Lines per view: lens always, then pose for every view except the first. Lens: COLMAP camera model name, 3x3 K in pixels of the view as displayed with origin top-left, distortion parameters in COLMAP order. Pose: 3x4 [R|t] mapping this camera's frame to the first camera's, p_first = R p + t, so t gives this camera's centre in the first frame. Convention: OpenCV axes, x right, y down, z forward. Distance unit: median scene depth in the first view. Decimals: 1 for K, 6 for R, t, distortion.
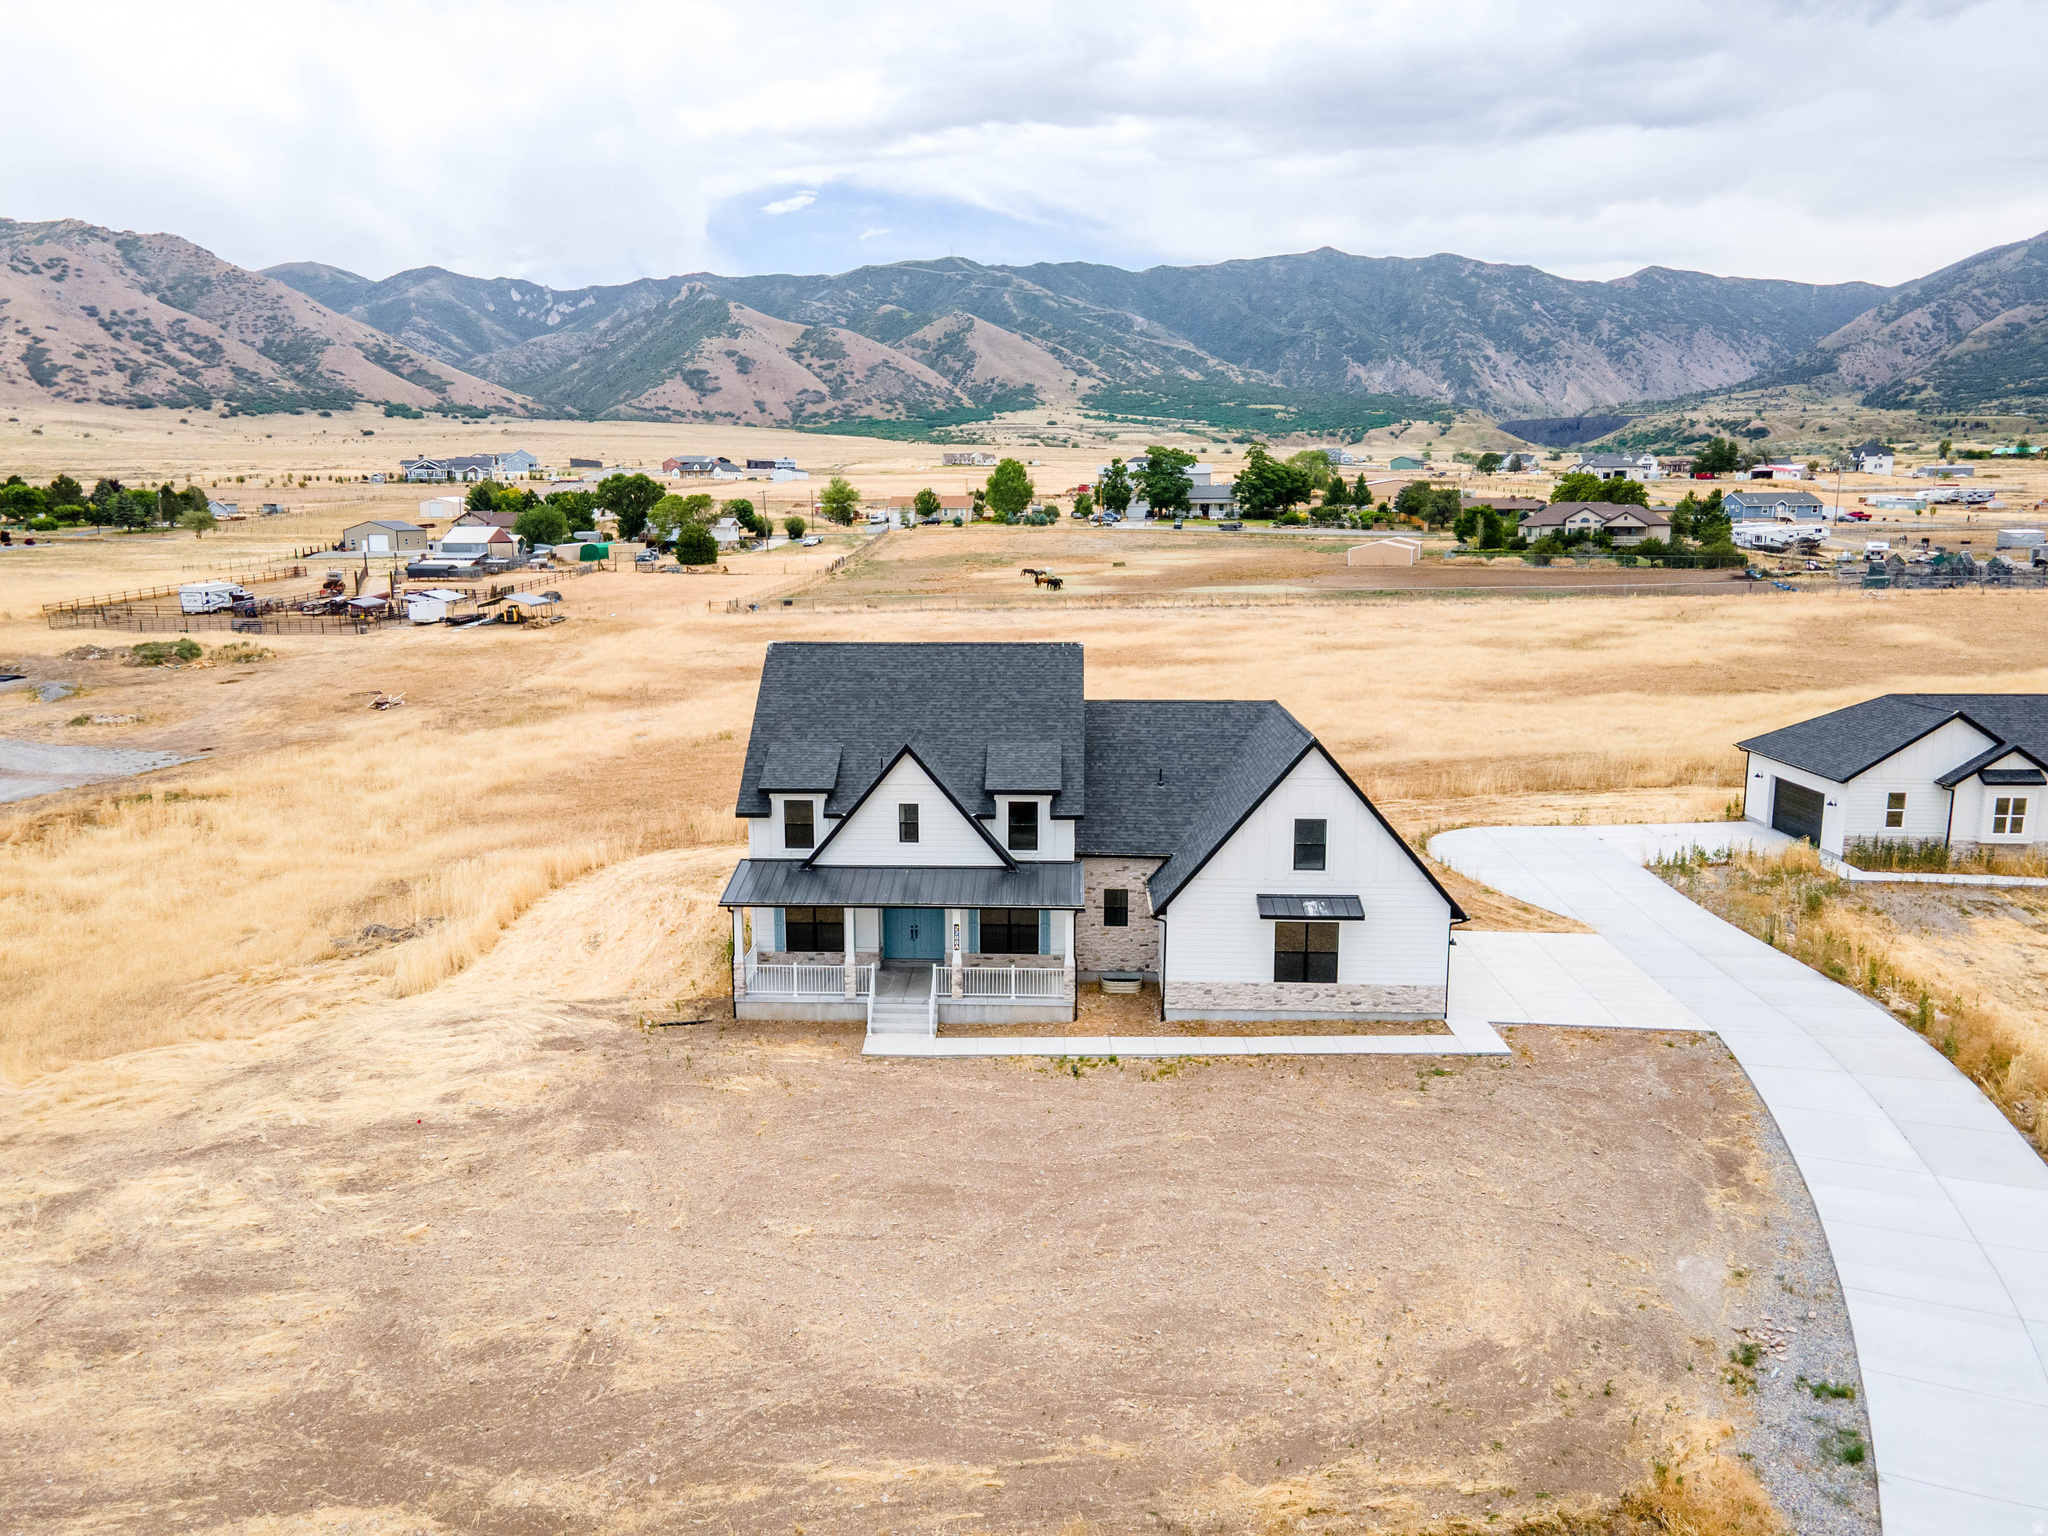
lens RADIAL K [[1497.6, 0, 1006.4], [0, 1497.6, 761.4], [0, 0, 1]] dist [0.025962, 0.032672]
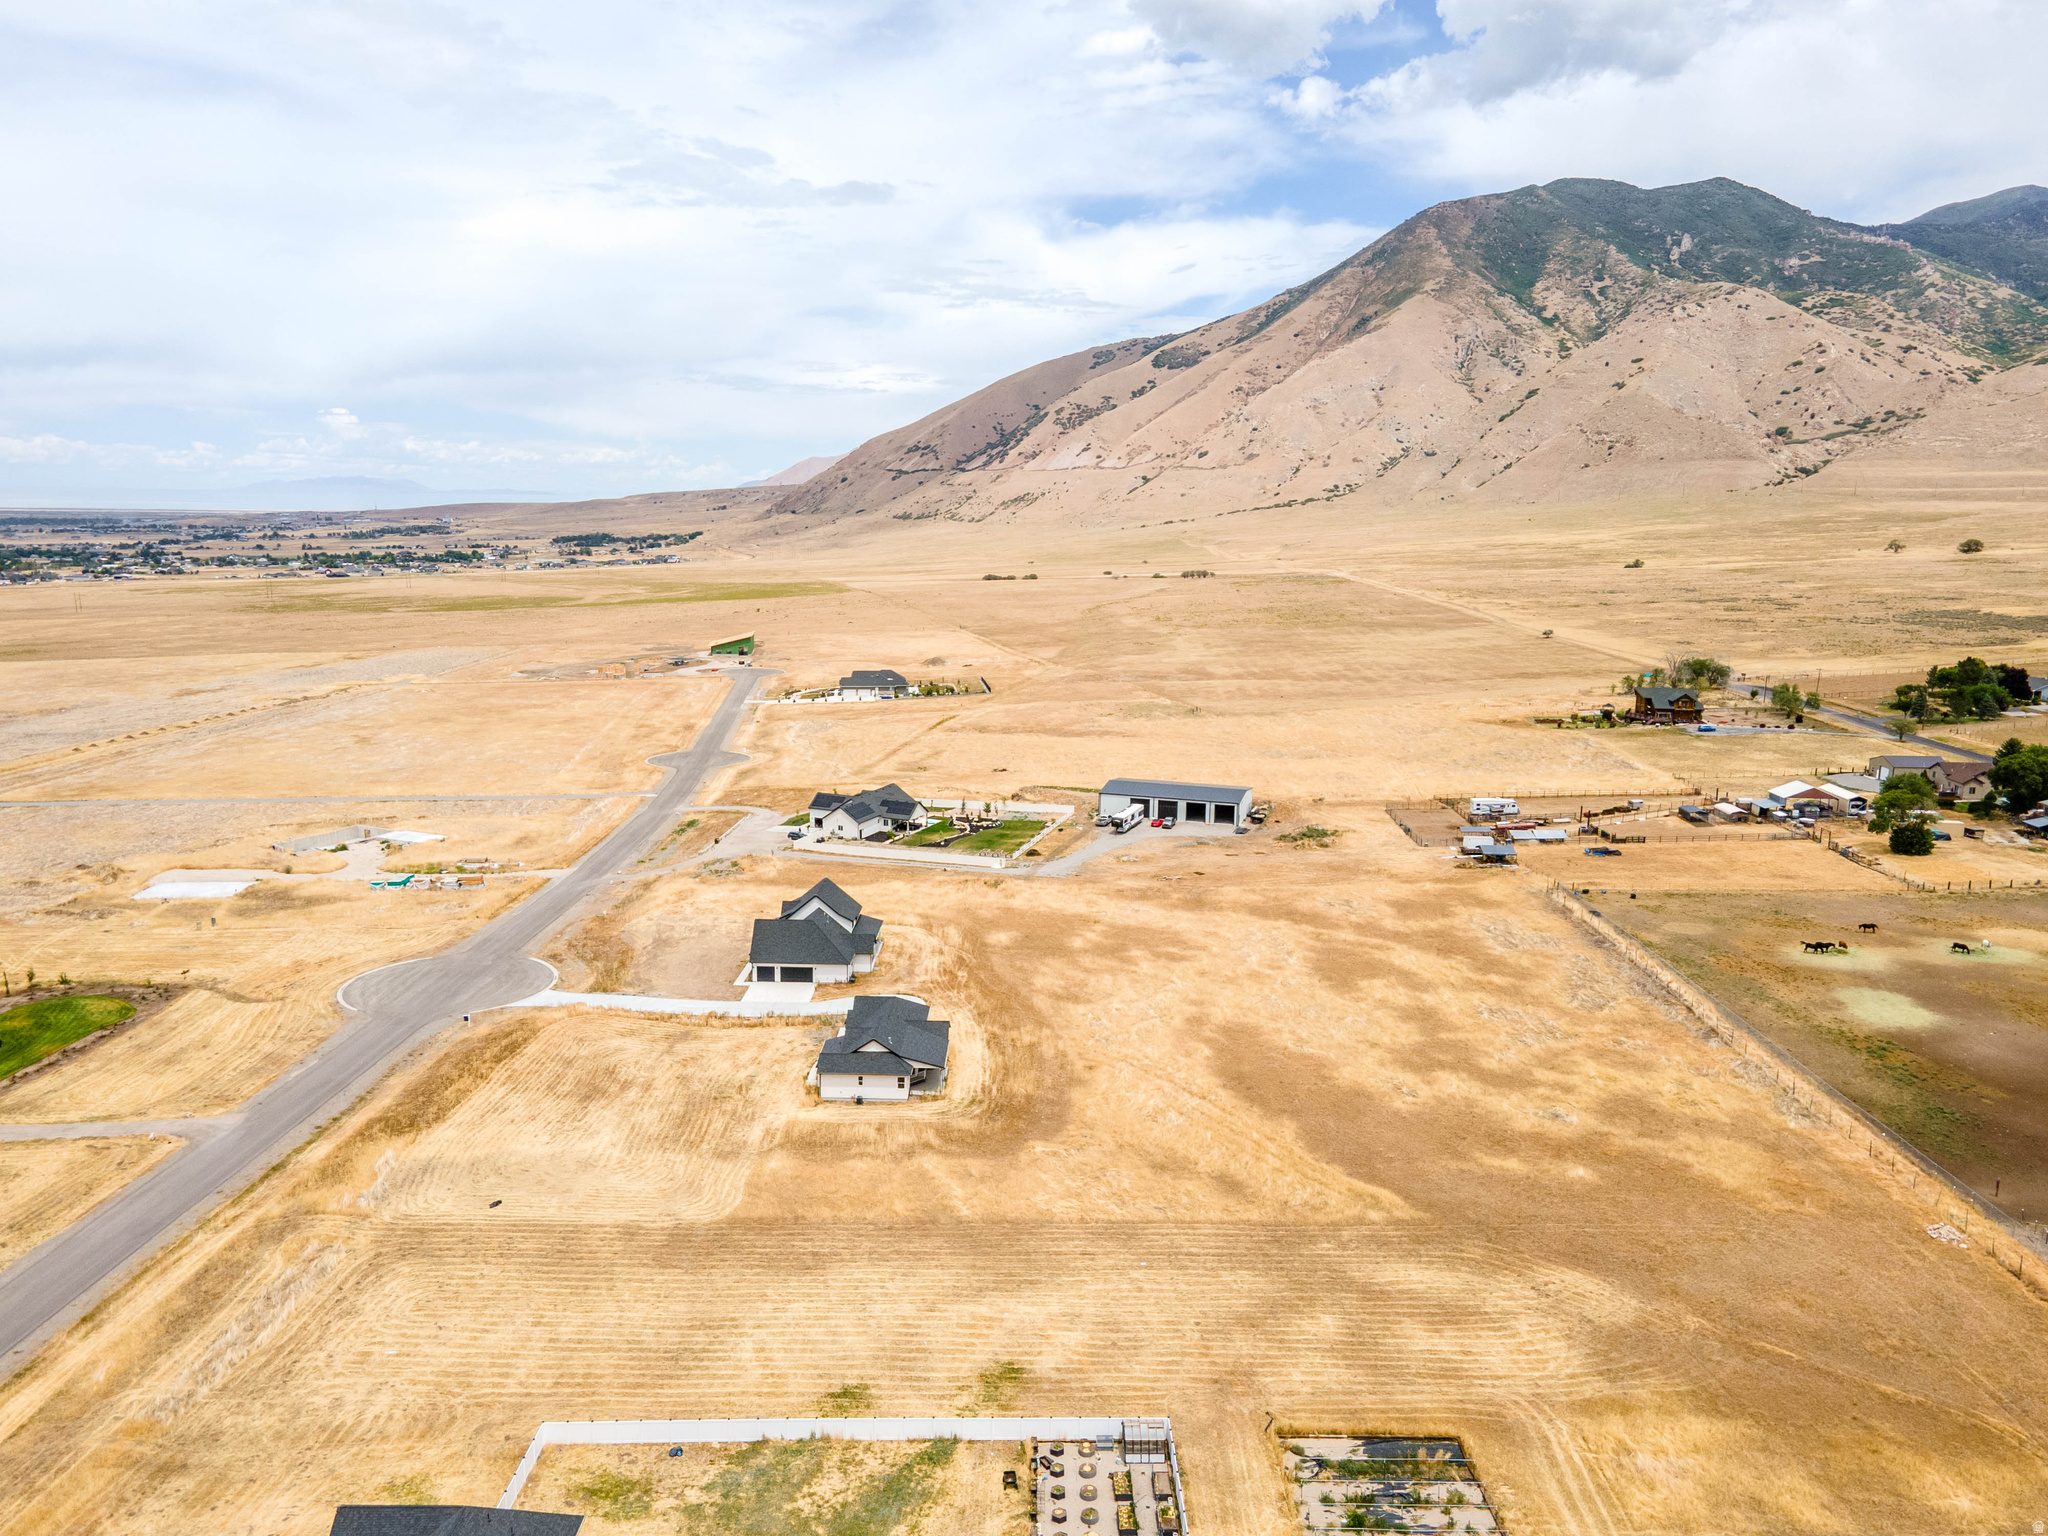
lens RADIAL K [[1497.6, 0, 1002.8], [0, 1497.6, 770.4], [0, 0, 1]] dist [0.025962, 0.032672]
pose [[0.007559, 0.188661, -0.982013, 0.085124], [-0.176806, 0.966821, 0.184382, -0.026451], [0.984217, 0.172232, 0.040664, 0.025236]]
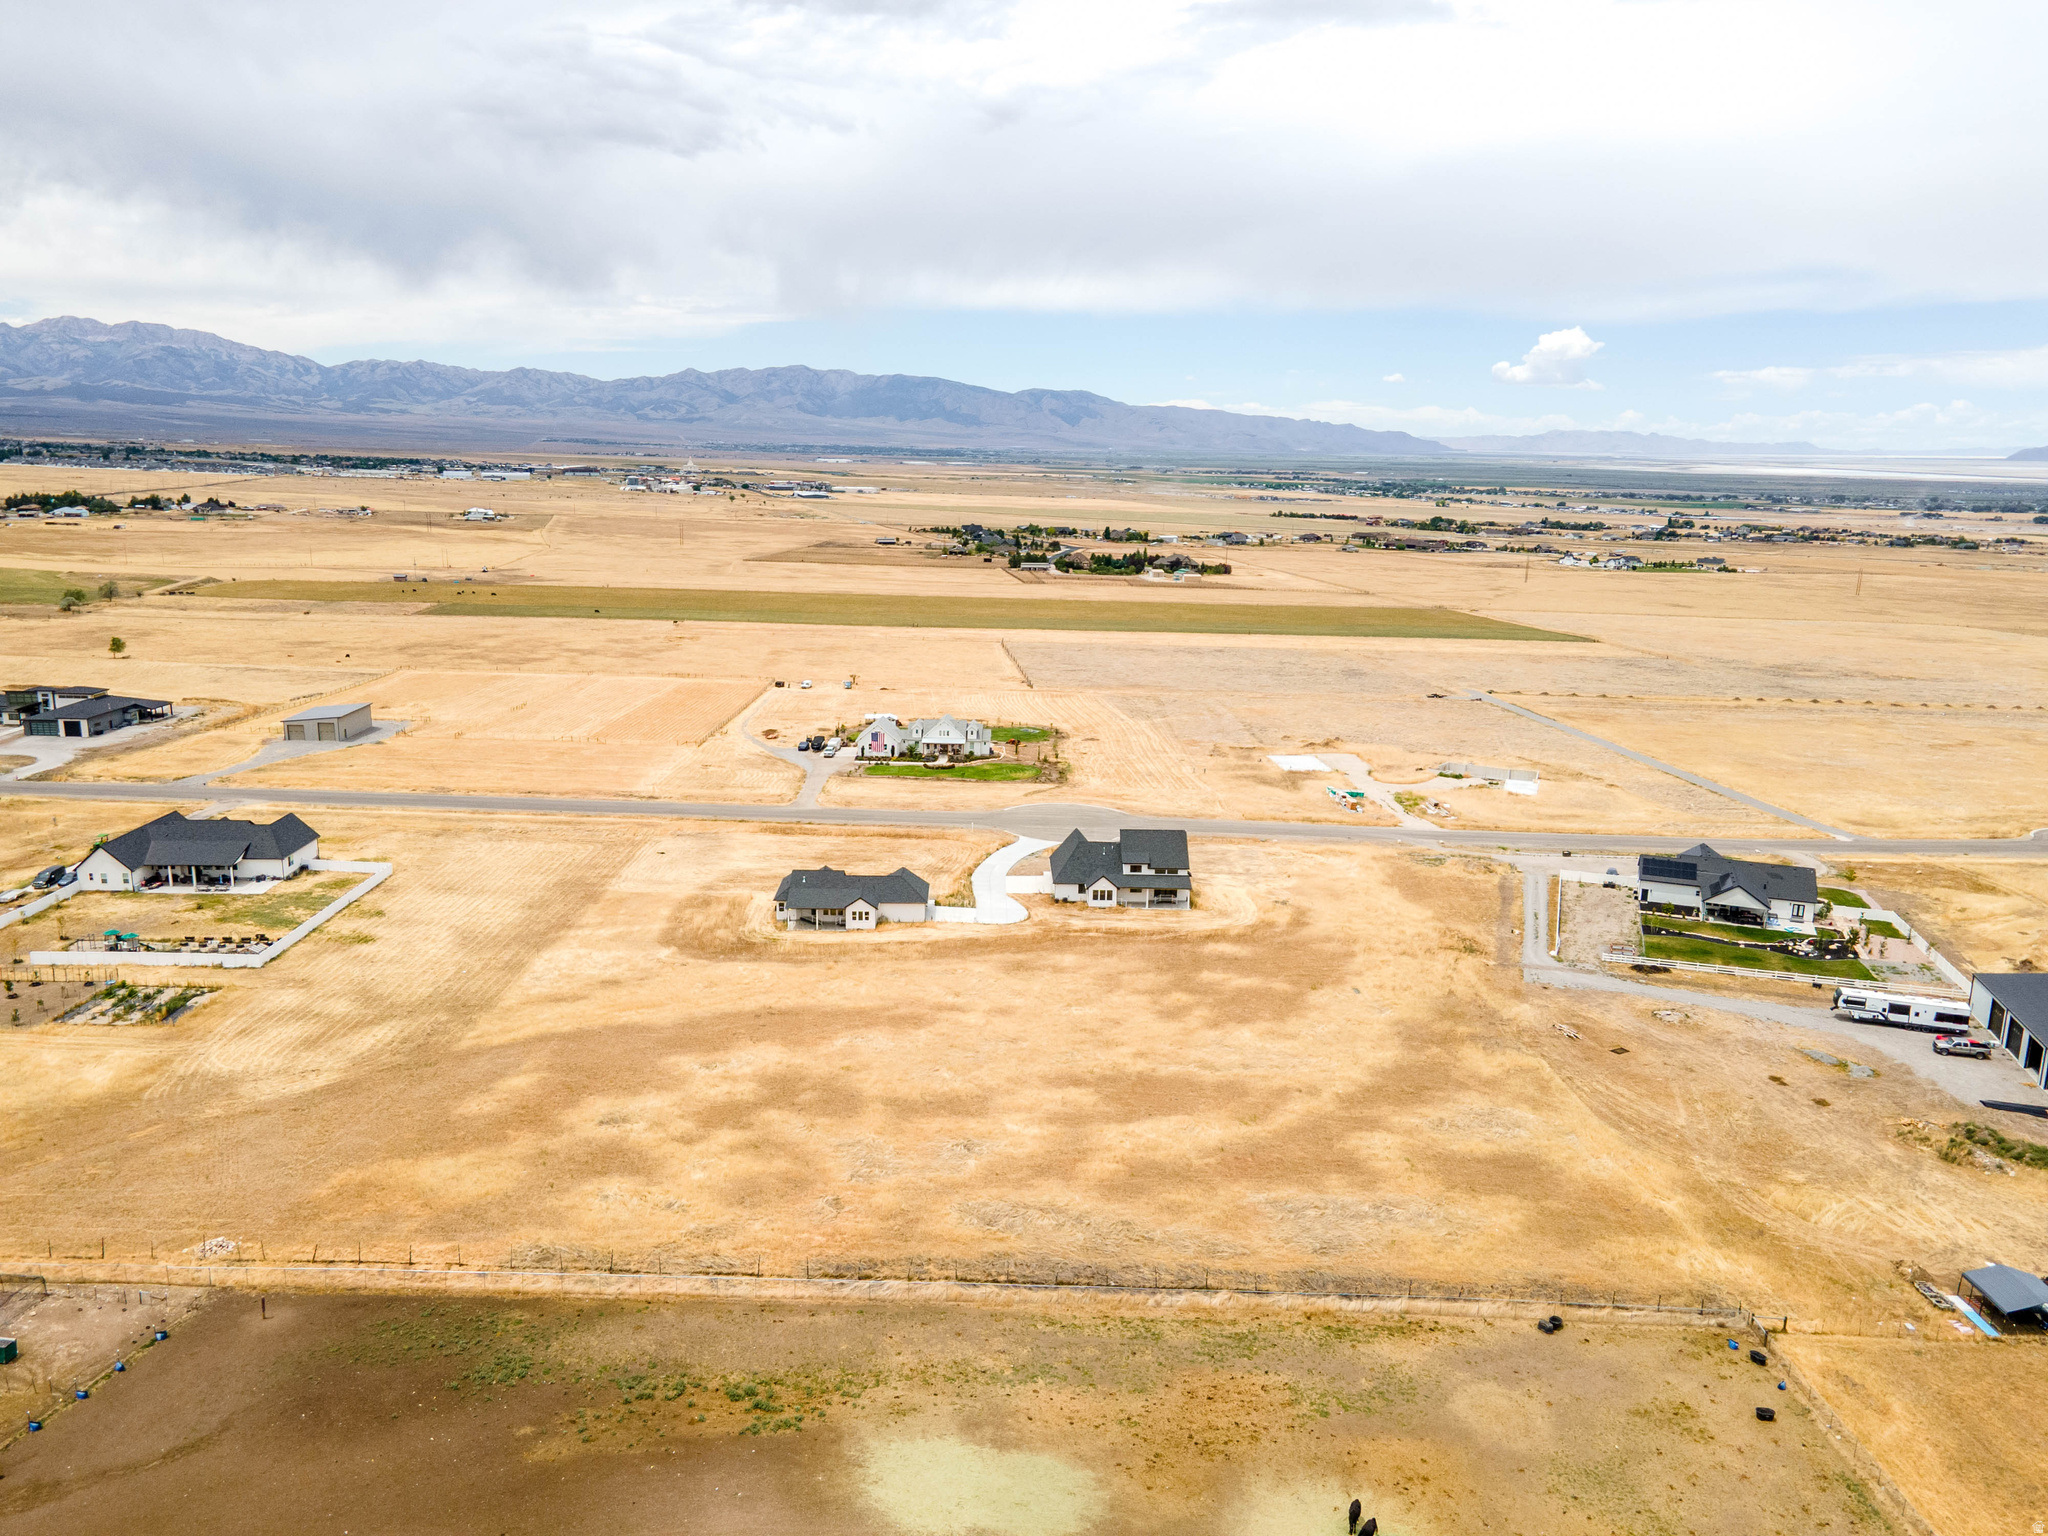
lens RADIAL K [[1497.6, 0, 999.4], [0, 1497.6, 762.7], [0, 0, 1]] dist [0.025962, 0.032672]
pose [[-0.998719, -0.002729, -0.050517, 0.013206], [-0.021582, 0.926111, 0.376634, -0.040088], [0.045756, 0.377242, -0.924984, 0.103247]]
